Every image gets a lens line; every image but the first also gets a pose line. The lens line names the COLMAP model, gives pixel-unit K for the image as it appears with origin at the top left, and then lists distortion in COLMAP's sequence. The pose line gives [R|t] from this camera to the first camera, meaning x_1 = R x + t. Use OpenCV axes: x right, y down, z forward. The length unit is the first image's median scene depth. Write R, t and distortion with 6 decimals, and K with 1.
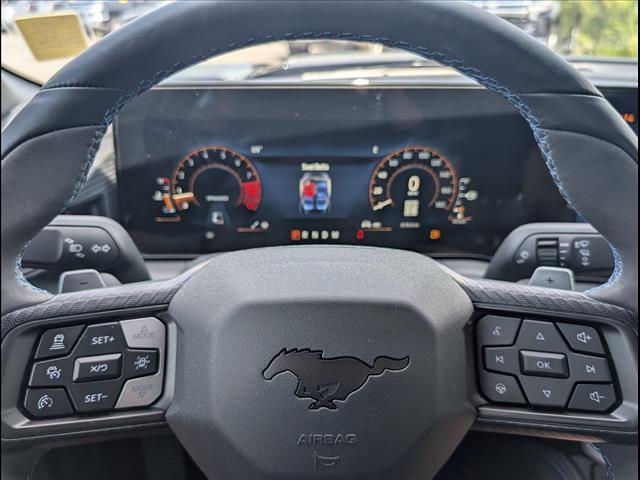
lens RADIAL K [[536.0, 0, 320.9], [0, 536.0, 252.7], [0, 0, 1]] dist [-0.002698, -0.007080]
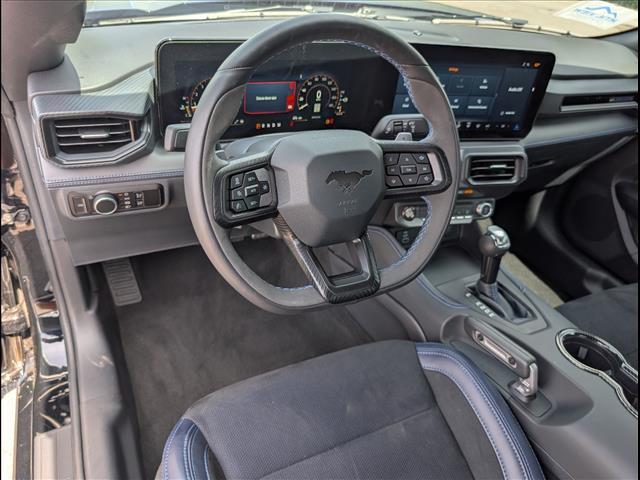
lens RADIAL K [[536.0, 0, 320.9], [0, 536.0, 252.7], [0, 0, 1]] dist [-0.002698, -0.007080]
pose [[0.879640, -0.166867, 0.445408, -1.199881], [0.066921, 0.970544, 0.231442, -0.039862], [-0.470908, -0.173779, 0.864897, -1.158615]]
